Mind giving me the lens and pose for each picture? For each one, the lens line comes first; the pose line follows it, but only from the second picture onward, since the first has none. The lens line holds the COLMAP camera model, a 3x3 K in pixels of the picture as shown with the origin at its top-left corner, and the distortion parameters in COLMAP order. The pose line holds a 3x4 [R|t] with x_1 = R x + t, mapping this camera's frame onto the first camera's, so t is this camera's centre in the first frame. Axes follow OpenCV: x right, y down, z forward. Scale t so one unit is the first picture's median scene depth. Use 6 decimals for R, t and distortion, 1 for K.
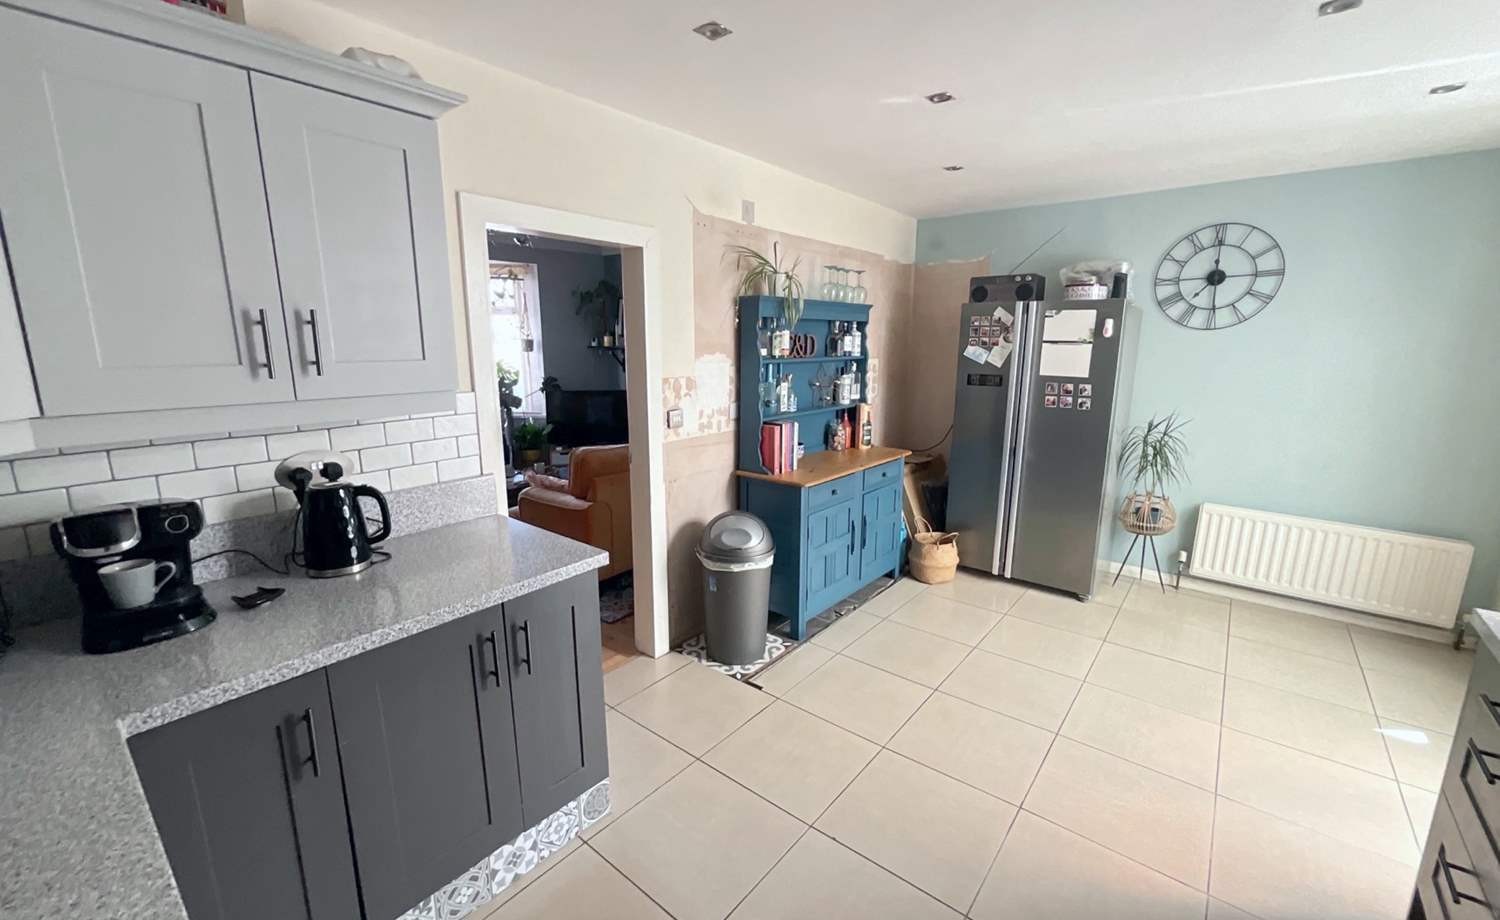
lens RADIAL K [[609.7, 0, 751.0], [0, 609.7, 457.7], [0, 0, 1]] dist [-0.000034, 0.000265]
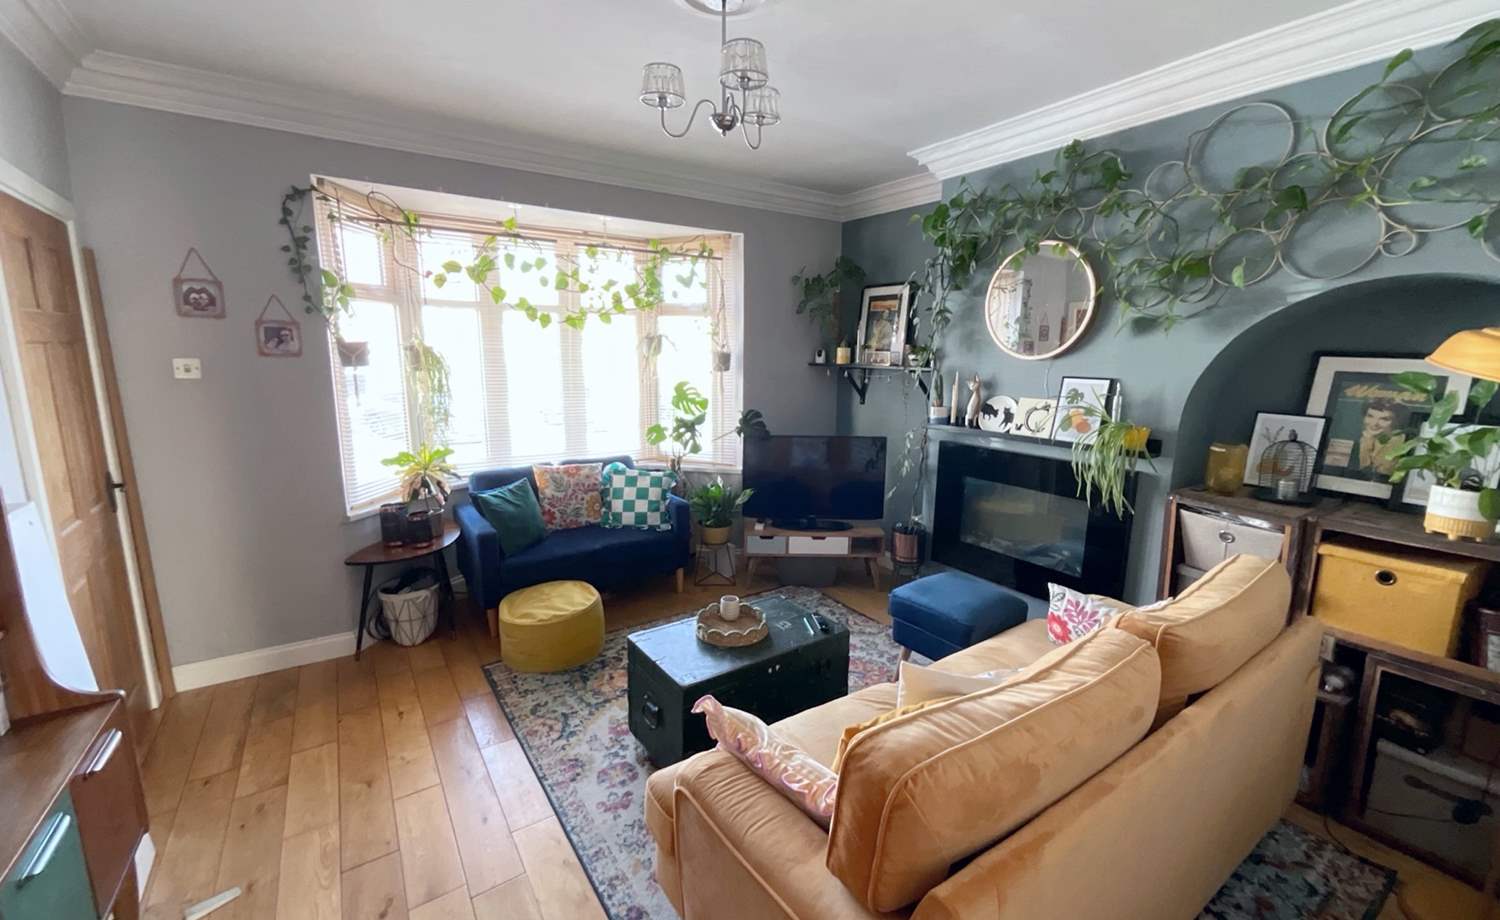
lens RADIAL K [[609.7, 0, 746.5], [0, 609.7, 458.8], [0, 0, 1]] dist [-0.000034, 0.000265]
pose [[0.956107, 0.054171, -0.287965, -0.151478], [-0.060507, 0.998081, -0.013142, -0.075464], [0.286701, 0.029989, 0.957551, 0.397214]]
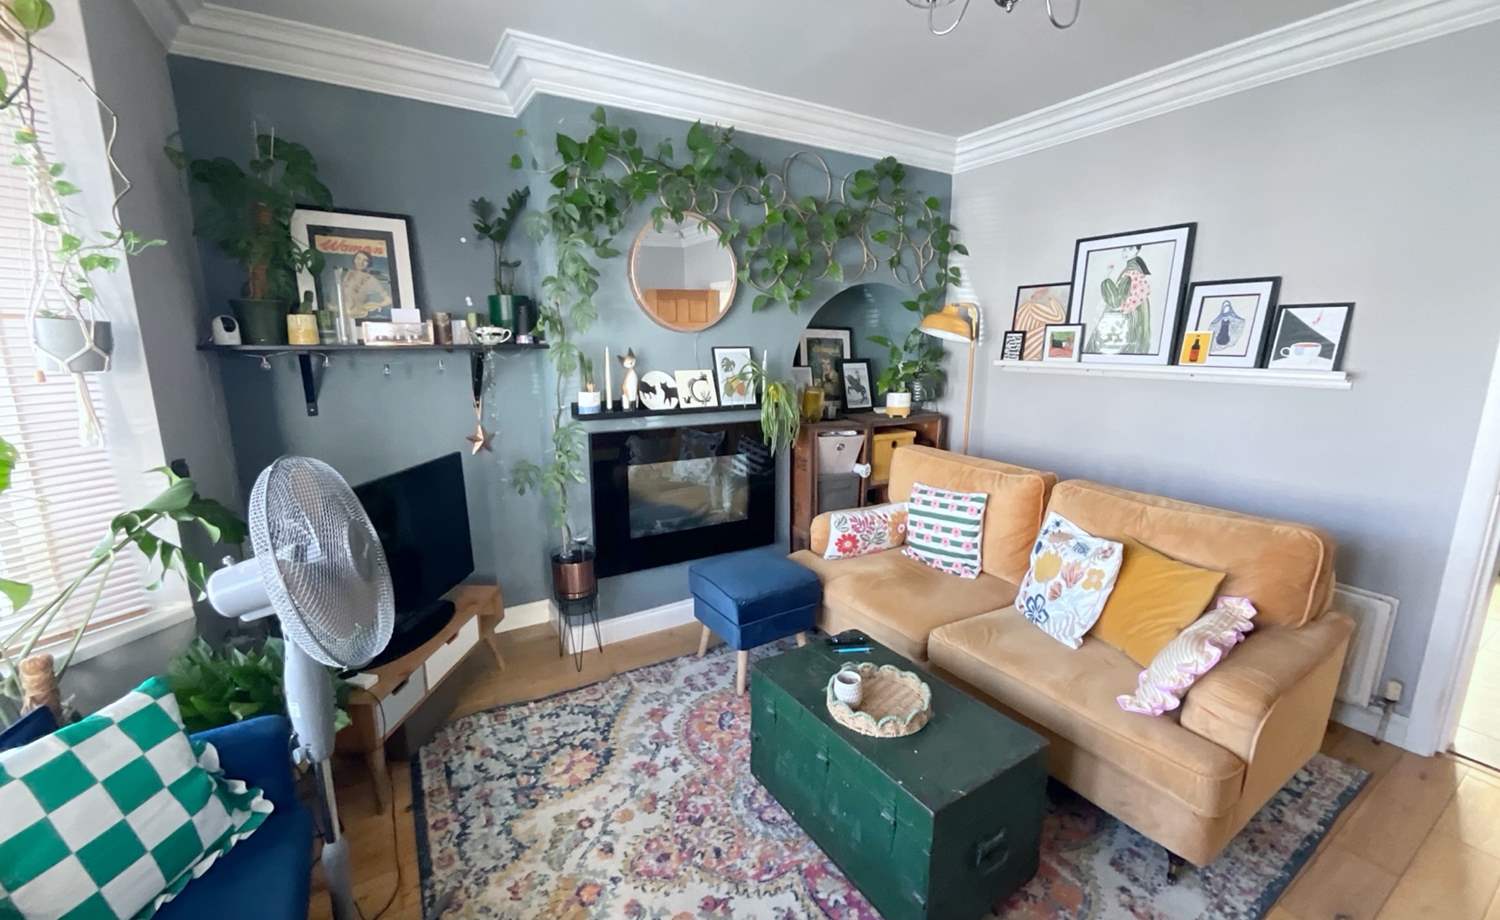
lens RADIAL K [[609.7, 0, 747.5], [0, 609.7, 463.6], [0, 0, 1]] dist [-0.000034, 0.000265]
pose [[0.334099, -0.197653, 0.921581, -0.499300], [0.184373, 0.972581, 0.141750, -0.127050], [-0.924329, 0.122556, 0.361380, 0.688574]]
